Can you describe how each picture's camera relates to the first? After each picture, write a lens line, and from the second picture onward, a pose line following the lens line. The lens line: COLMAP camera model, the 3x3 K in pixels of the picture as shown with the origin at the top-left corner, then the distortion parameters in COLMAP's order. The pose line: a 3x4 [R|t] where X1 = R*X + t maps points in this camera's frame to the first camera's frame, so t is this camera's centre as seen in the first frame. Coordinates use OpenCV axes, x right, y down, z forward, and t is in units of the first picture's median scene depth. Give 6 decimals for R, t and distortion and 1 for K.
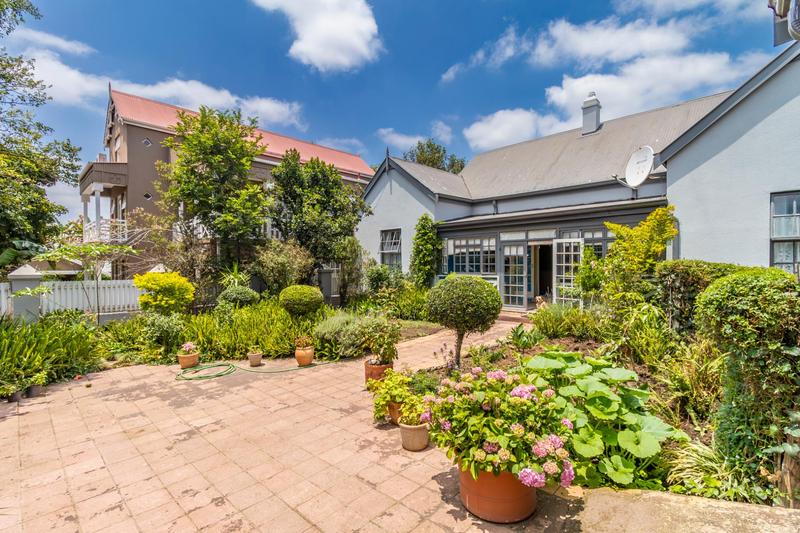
lens RADIAL K [[369.1, 0, 400.0], [0, 369.1, 266.5], [0, 0, 1]] dist [0.001289, -0.000518]
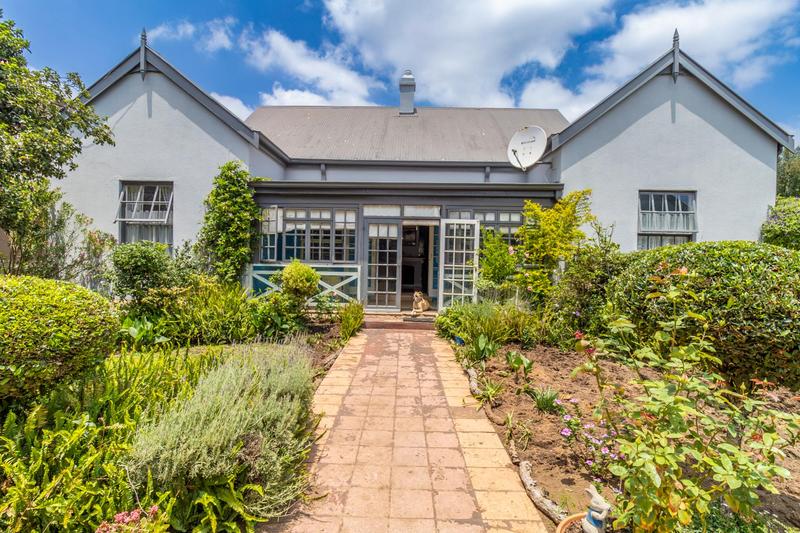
lens RADIAL K [[369.1, 0, 400.0], [0, 369.1, 266.5], [0, 0, 1]] dist [0.001289, -0.000518]
pose [[0.726761, 0.012747, 0.686772, -0.158875], [-0.019433, 0.999809, 0.002007, 0.023710], [-0.686615, -0.014805, 0.726870, 0.419103]]
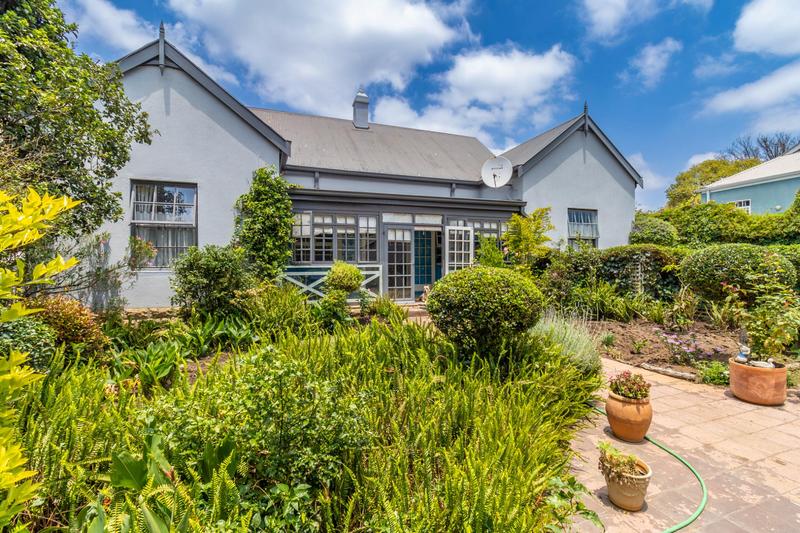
lens RADIAL K [[369.1, 0, 400.0], [0, 369.1, 266.5], [0, 0, 1]] dist [0.001289, -0.000518]
pose [[0.427593, 0.002942, 0.903967, -0.443017], [0.009049, 0.999931, -0.007534, 0.034296], [-0.903926, 0.011402, 0.427537, 0.593662]]
